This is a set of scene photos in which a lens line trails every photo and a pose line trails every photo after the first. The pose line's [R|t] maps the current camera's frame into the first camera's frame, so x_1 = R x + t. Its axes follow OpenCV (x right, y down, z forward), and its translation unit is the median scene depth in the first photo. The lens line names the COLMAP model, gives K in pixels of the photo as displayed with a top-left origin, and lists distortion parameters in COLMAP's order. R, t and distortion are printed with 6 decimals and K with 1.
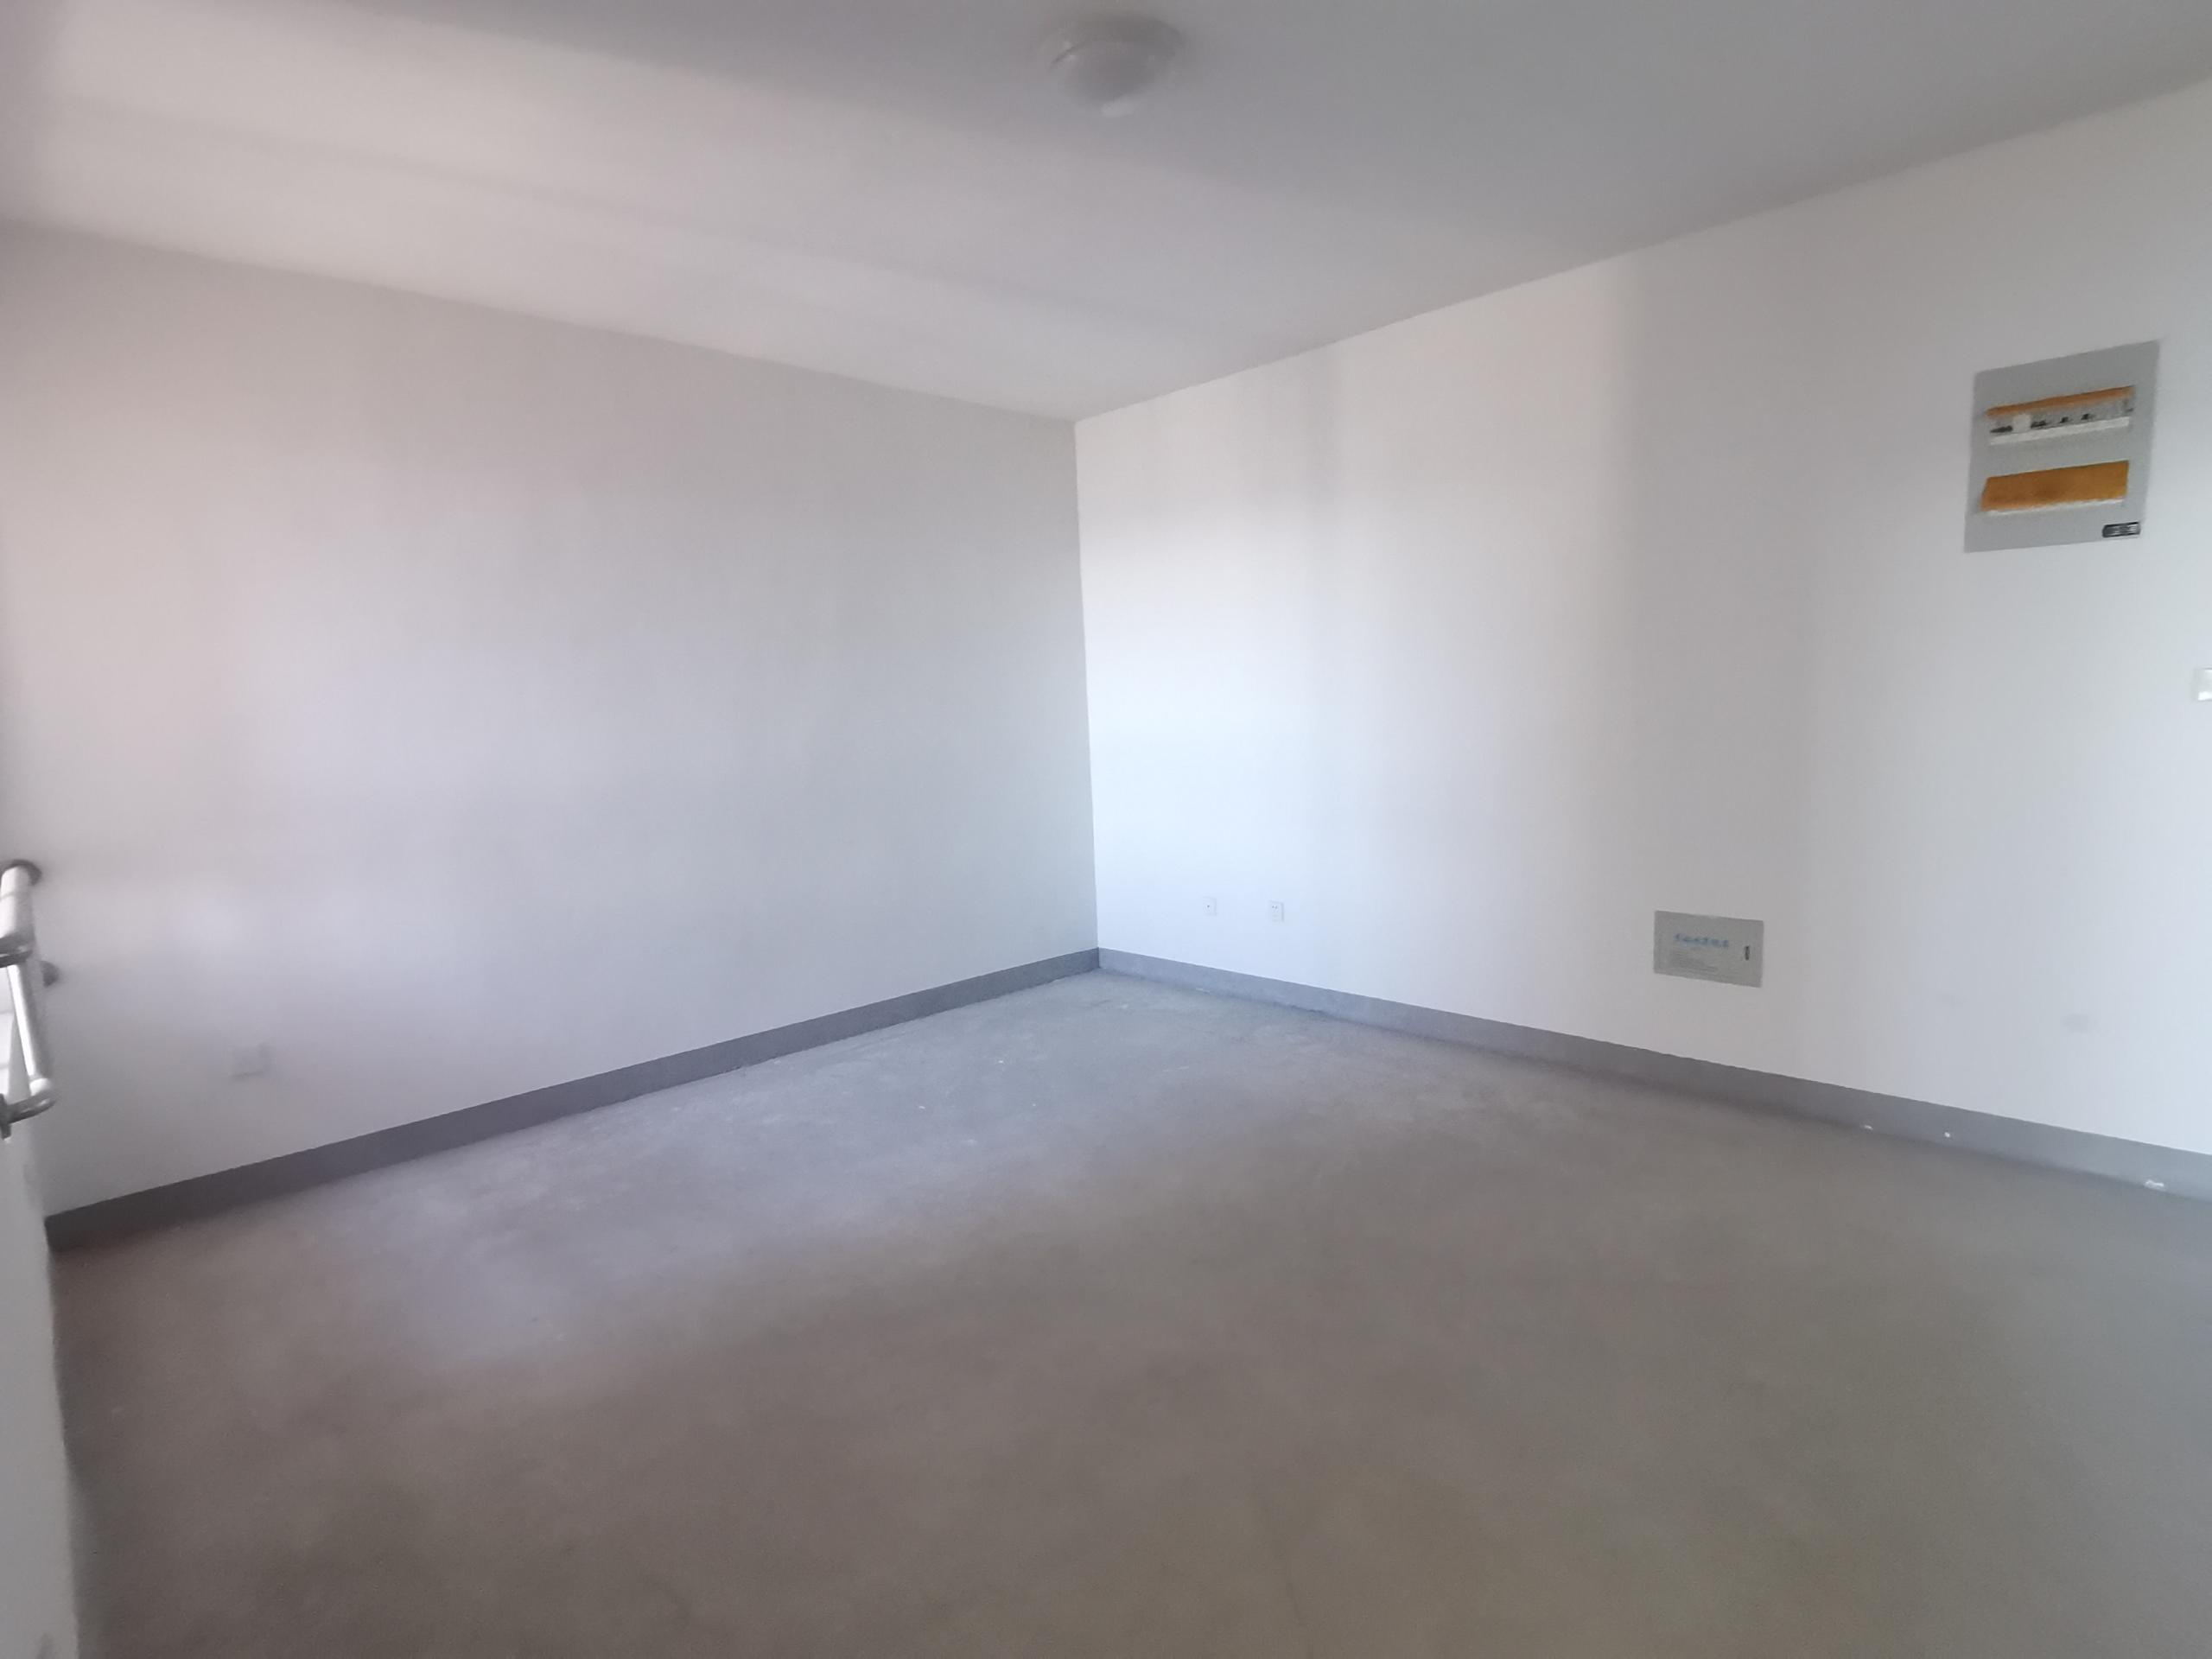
lens RADIAL K [[1106.8, 0, 1108.5], [0, 1106.8, 834.0], [0, 0, 1]] dist [0.032663, -0.022733]
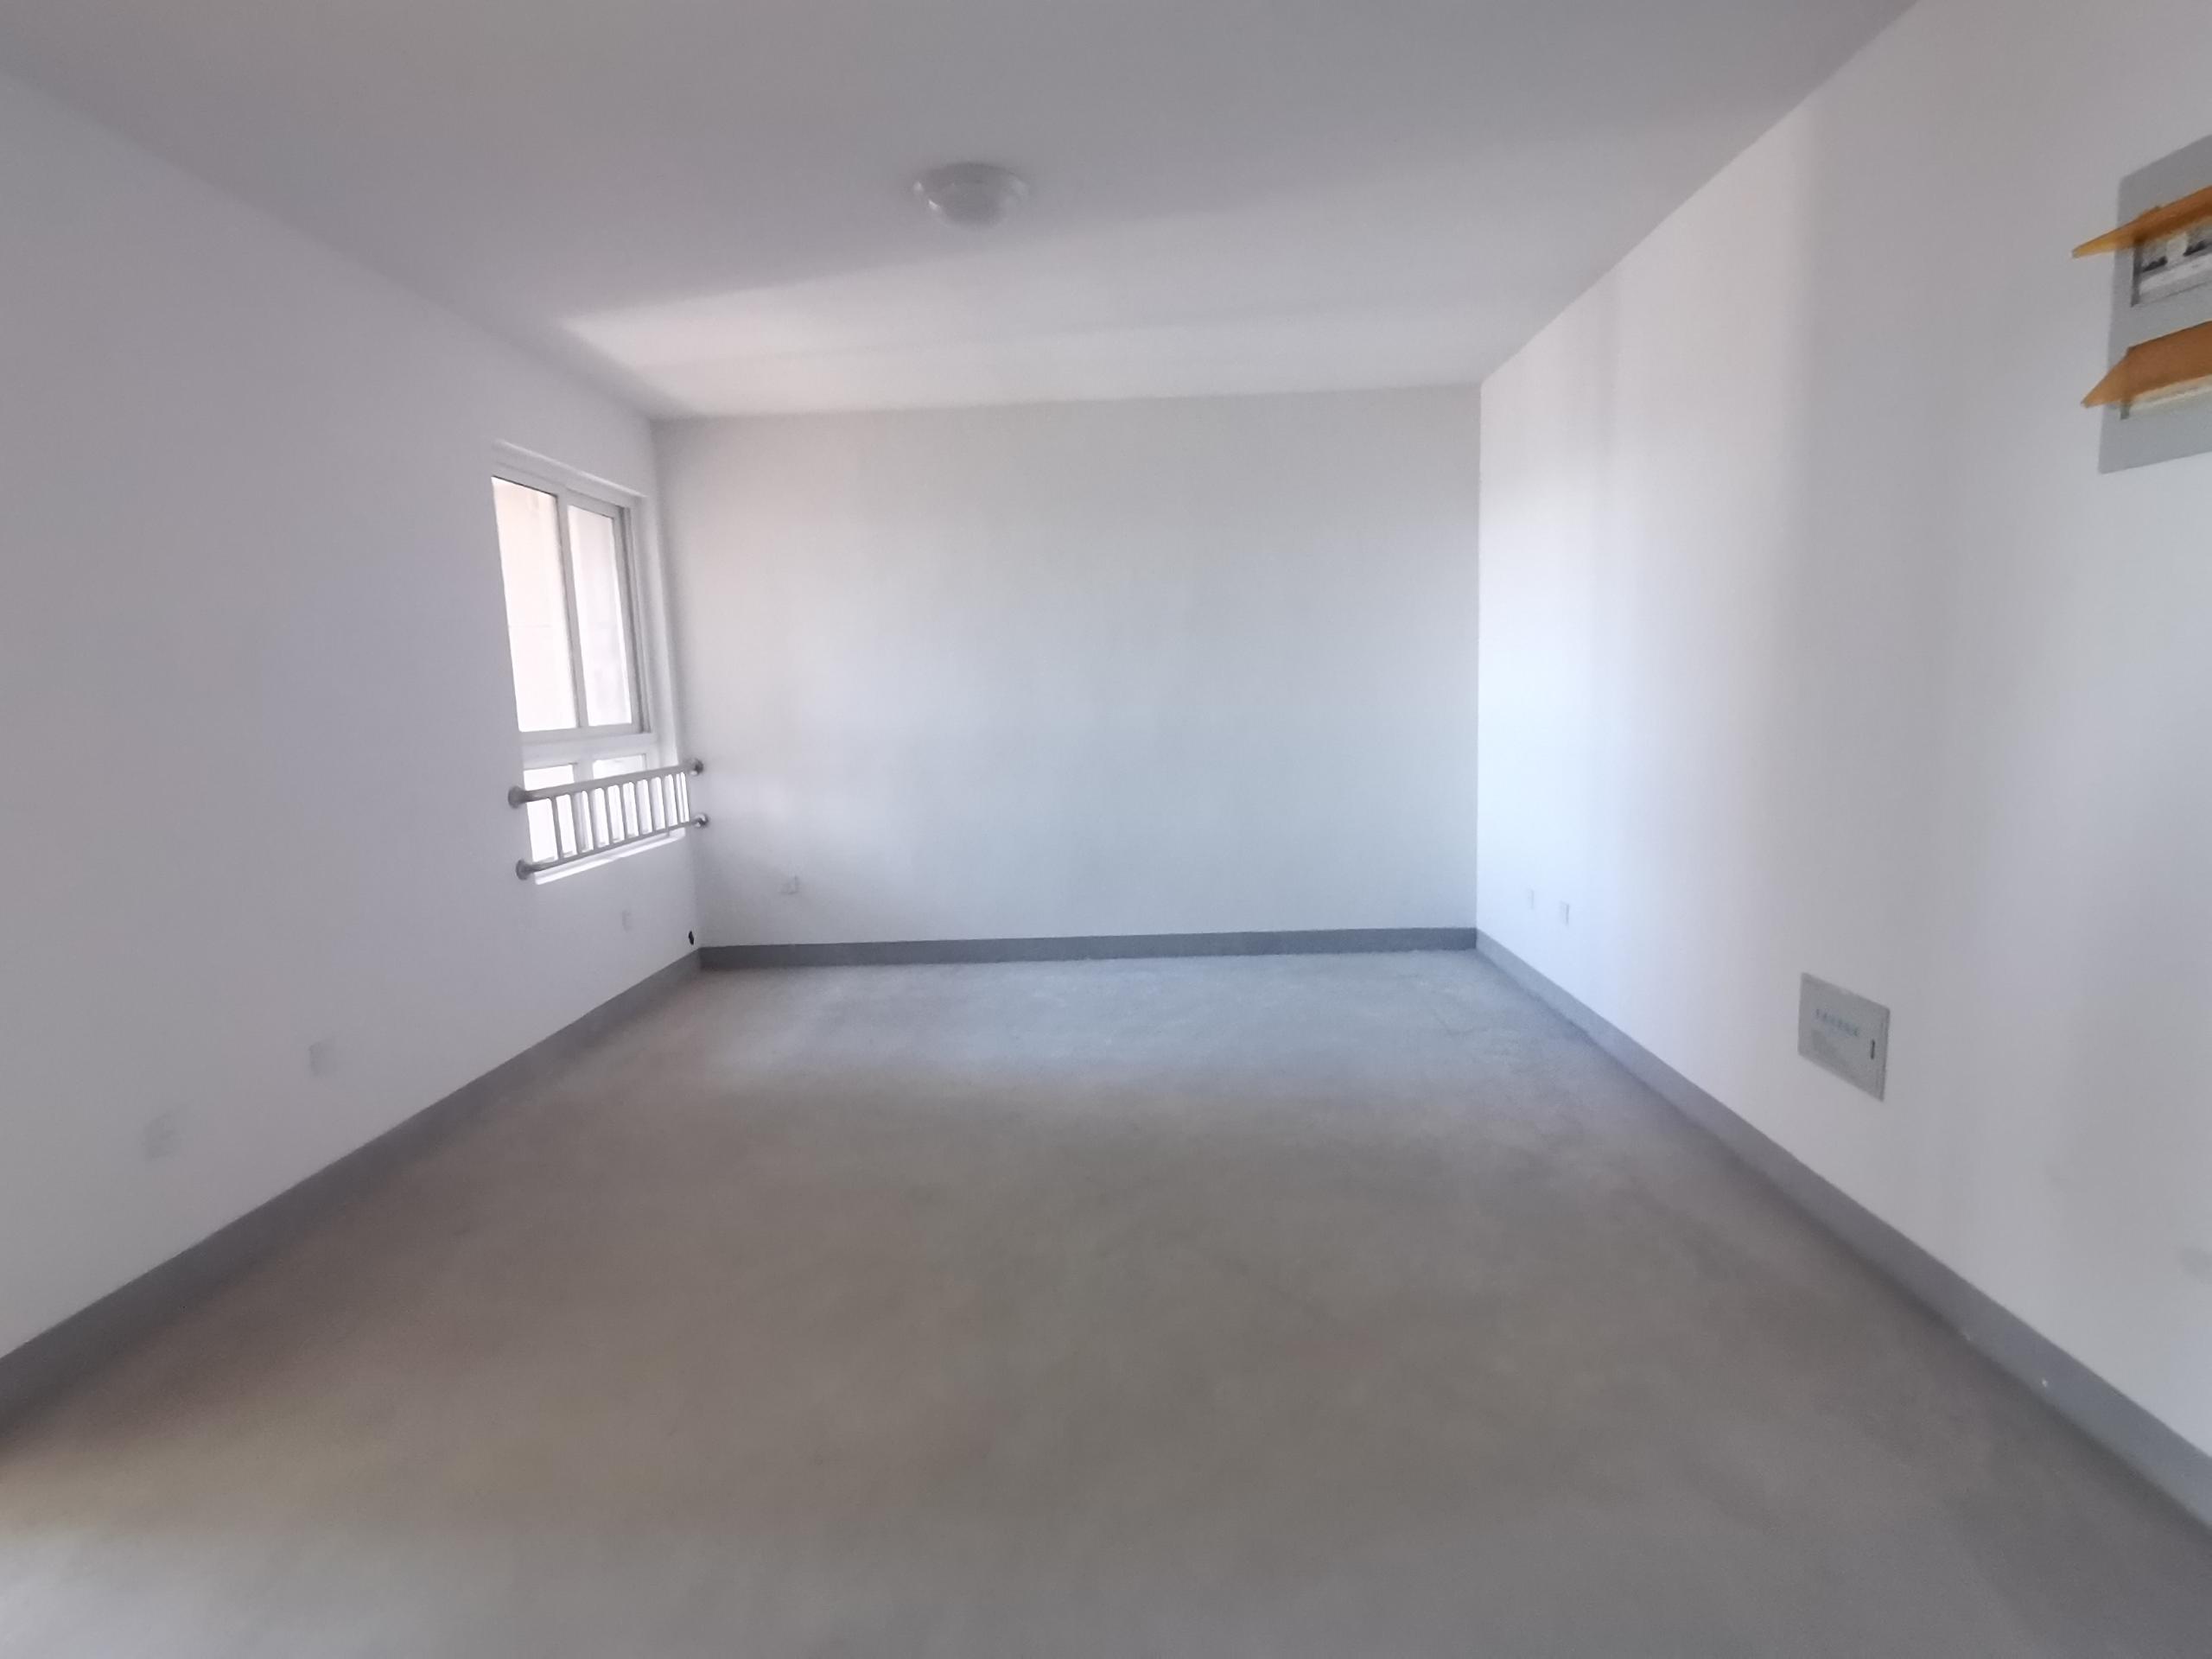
lens RADIAL K [[1106.8, 0, 1108.5], [0, 1106.8, 834.0], [0, 0, 1]] dist [0.032663, -0.022733]
pose [[0.694514, 0.114166, -0.710363, 0.730696], [-0.082409, 0.993455, 0.079093, -0.047621], [0.714744, 0.003609, 0.699377, 0.147201]]
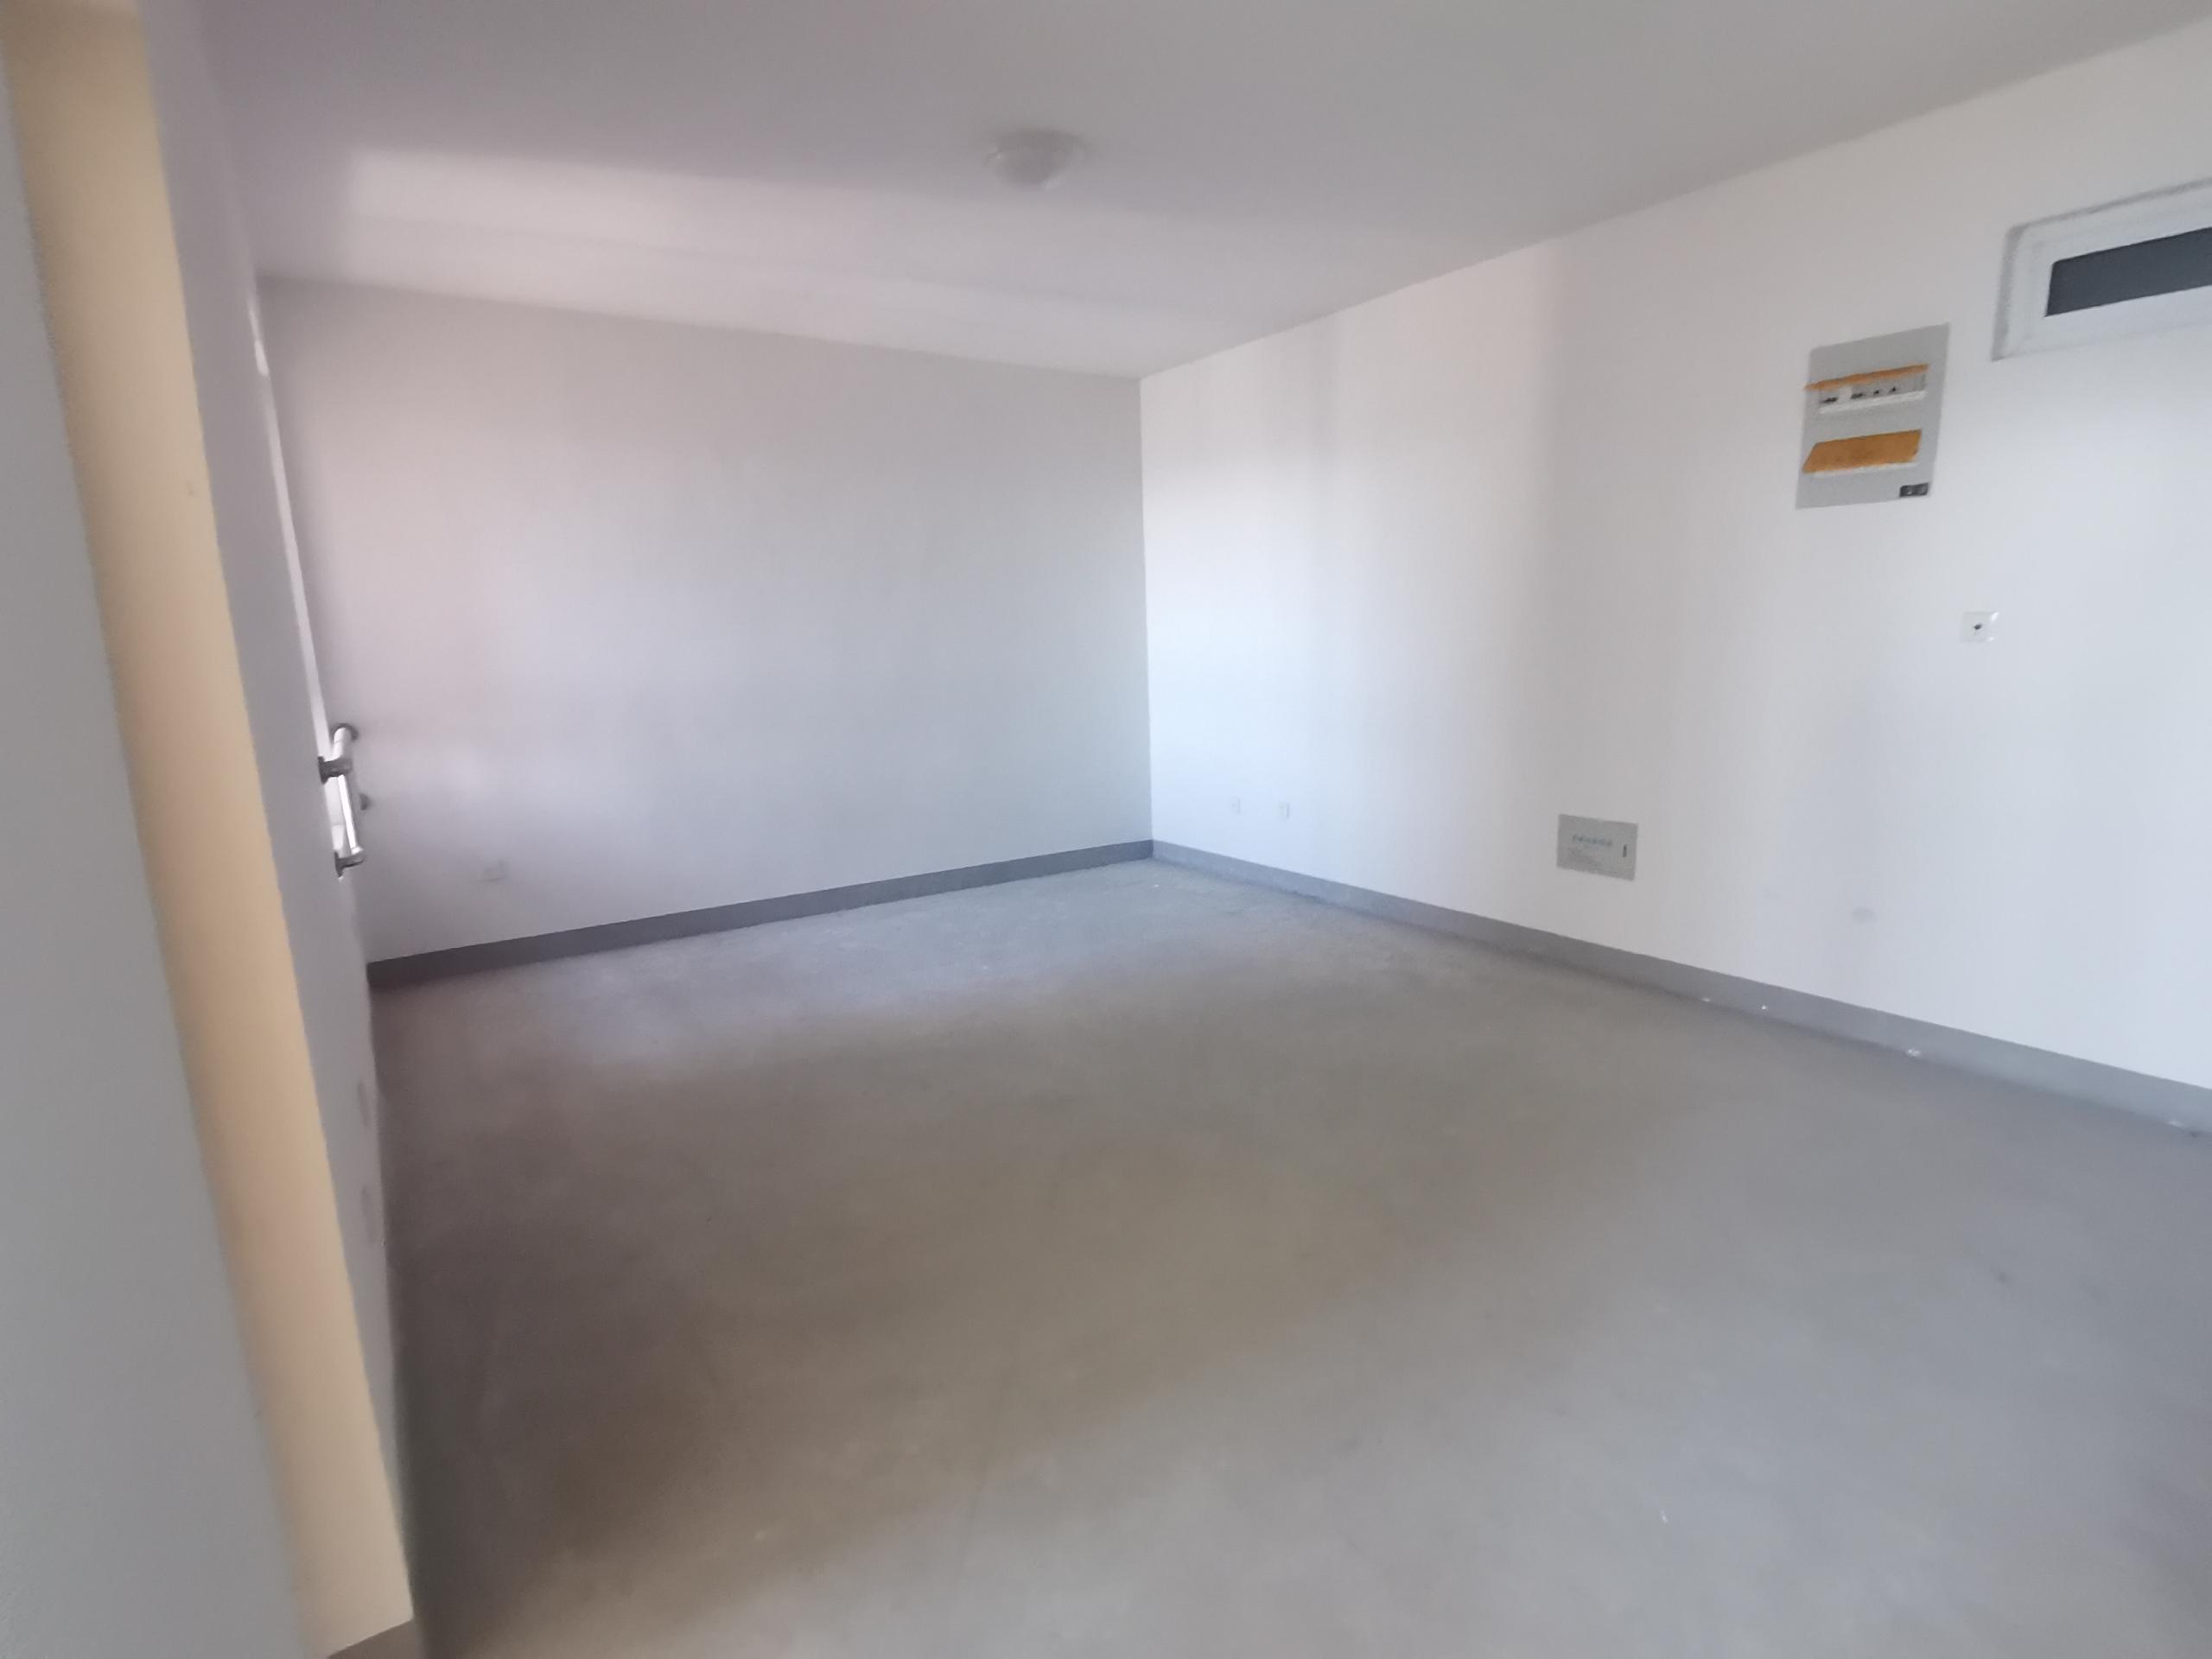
lens RADIAL K [[1106.8, 0, 1108.5], [0, 1106.8, 834.0], [0, 0, 1]] dist [0.032663, -0.022733]
pose [[0.983544, 0.046614, -0.174549, 0.243311], [-0.034129, 0.996684, 0.073861, 0.020532], [0.177413, -0.066689, 0.981874, -0.246529]]
